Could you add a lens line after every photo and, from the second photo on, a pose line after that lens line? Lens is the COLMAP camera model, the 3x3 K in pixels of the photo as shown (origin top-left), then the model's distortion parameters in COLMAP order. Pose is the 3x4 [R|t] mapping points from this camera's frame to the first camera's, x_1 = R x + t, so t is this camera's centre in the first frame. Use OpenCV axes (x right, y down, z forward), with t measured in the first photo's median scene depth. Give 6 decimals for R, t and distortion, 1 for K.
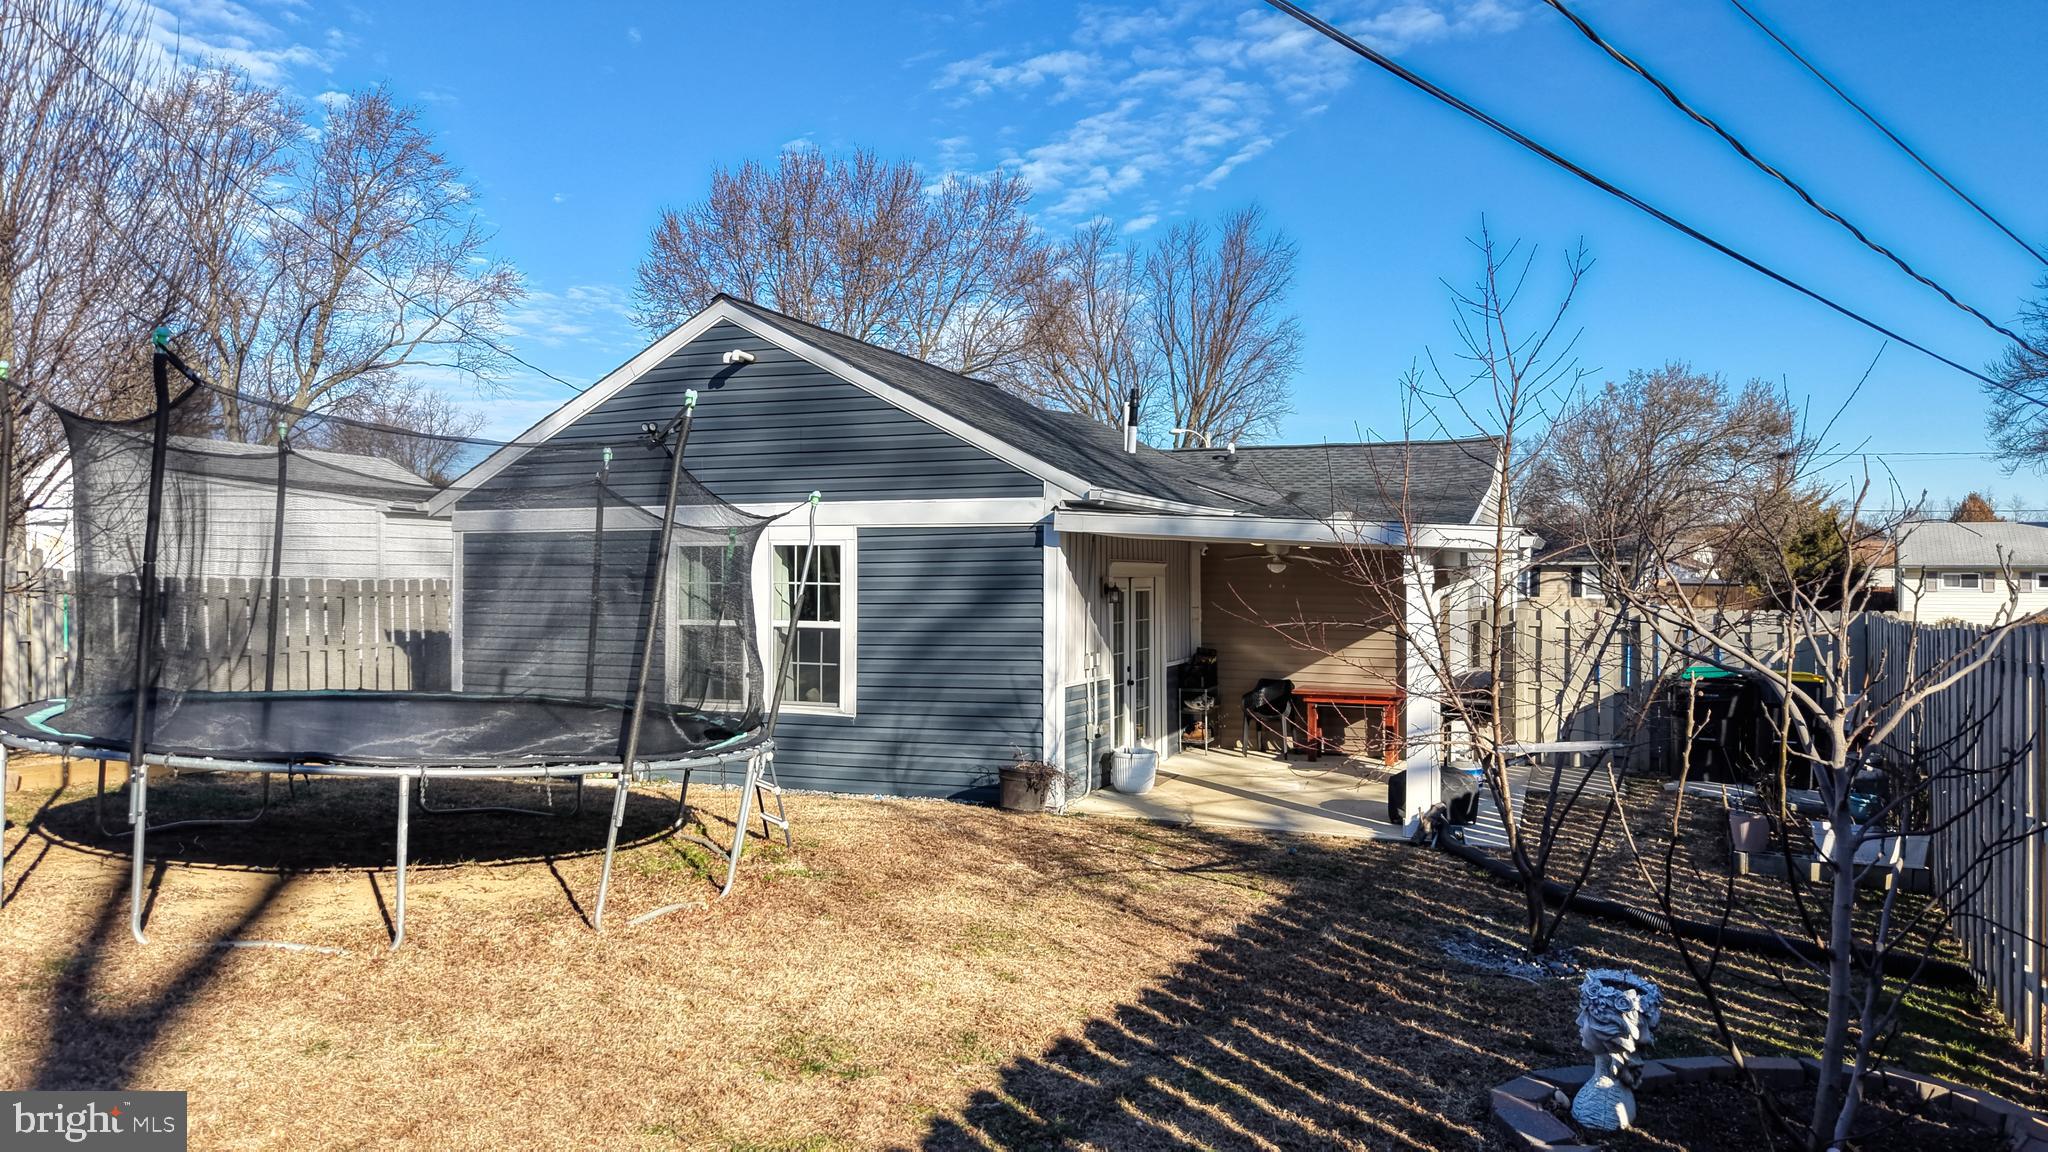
lens RADIAL K [[1341.0, 0, 1025.6], [0, 1341.0, 579.3], [0, 0, 1]] dist [-0.011400, -0.002855]
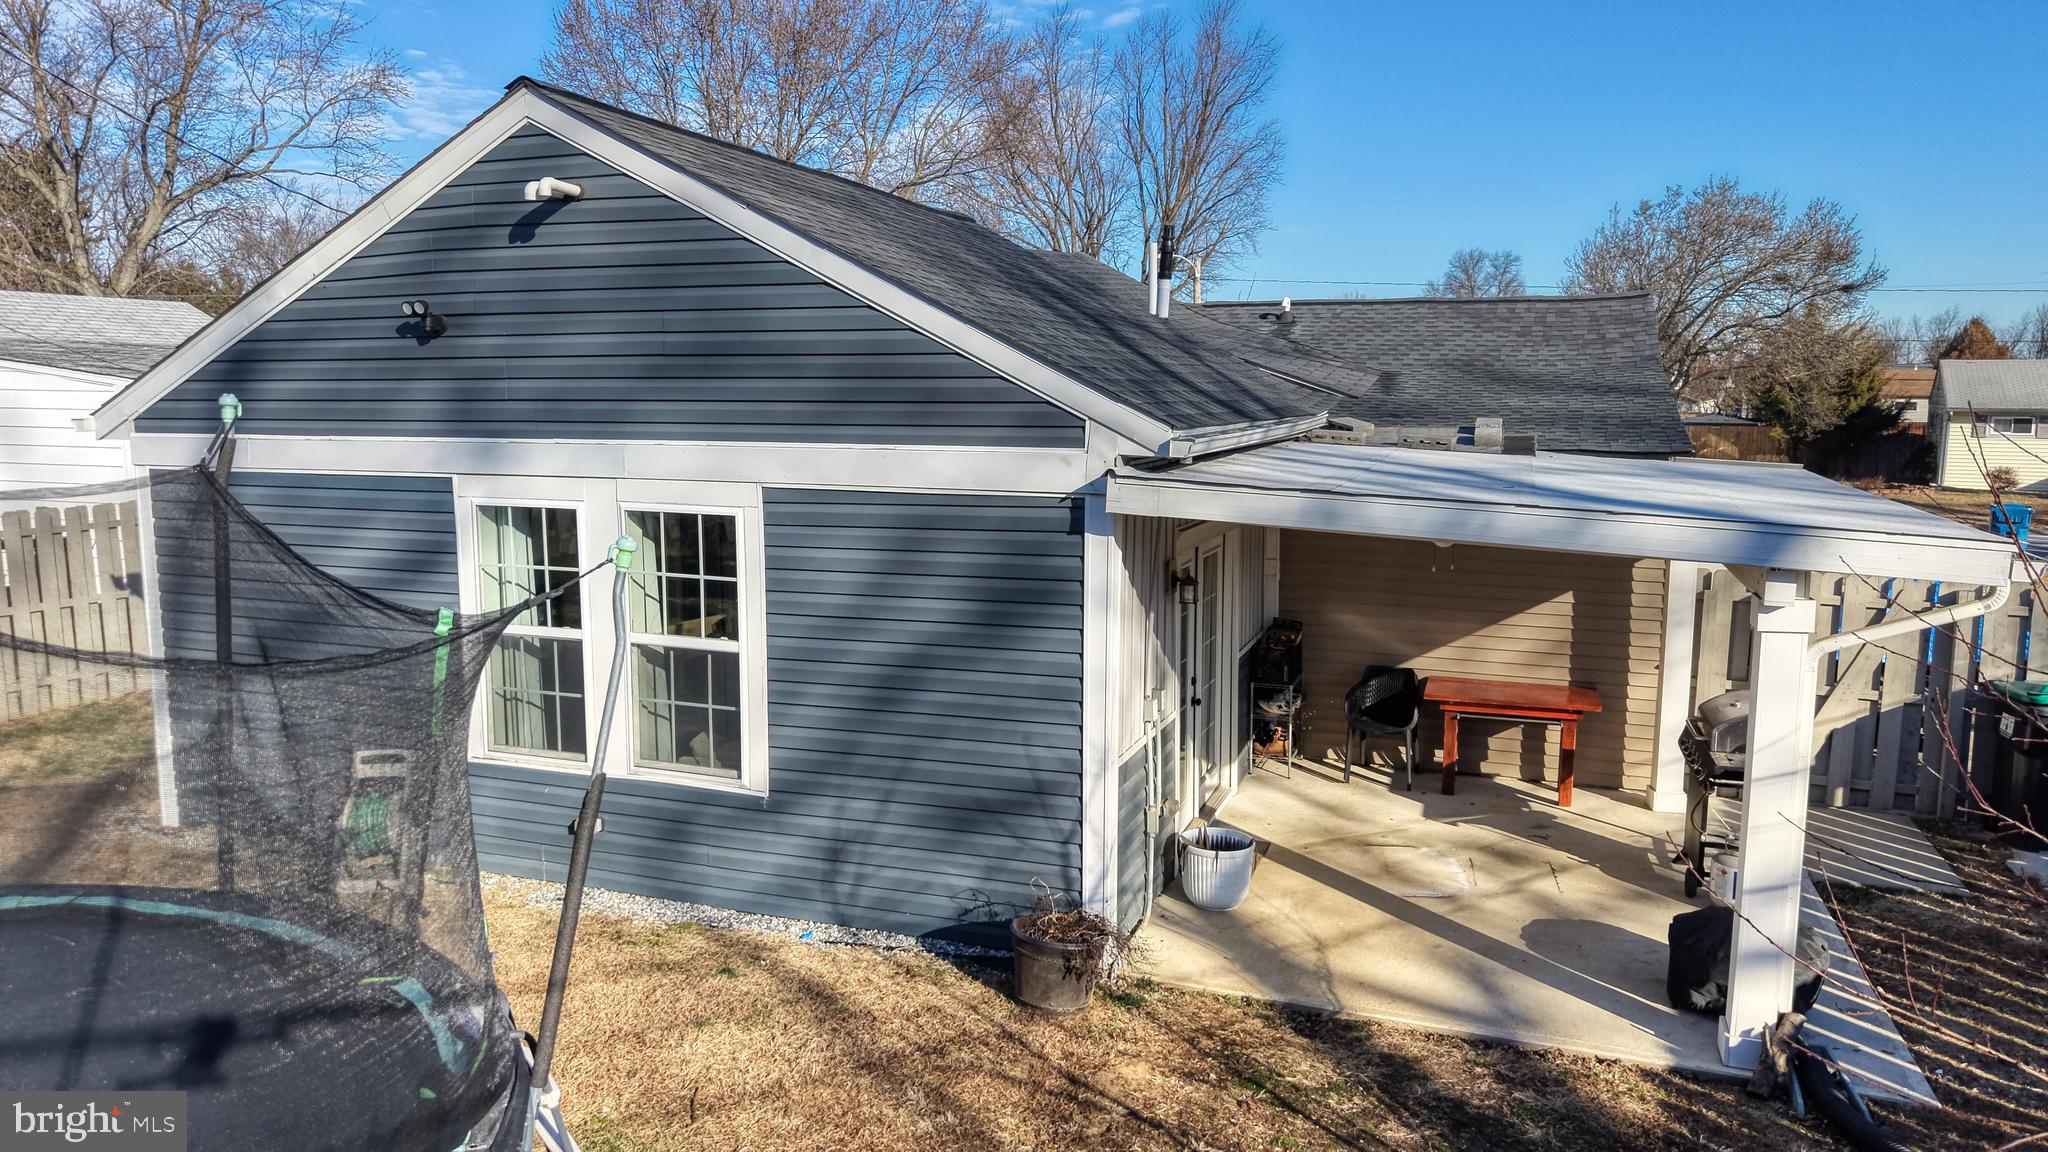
lens RADIAL K [[1341.0, 0, 1021.5], [0, 1341.0, 570.2], [0, 0, 1]] dist [-0.011400, -0.002855]
pose [[0.999430, -0.005028, 0.033368, -0.026985], [0.000605, 0.991348, 0.131260, -0.069052], [-0.033739, -0.131165, 0.990786, 0.349261]]
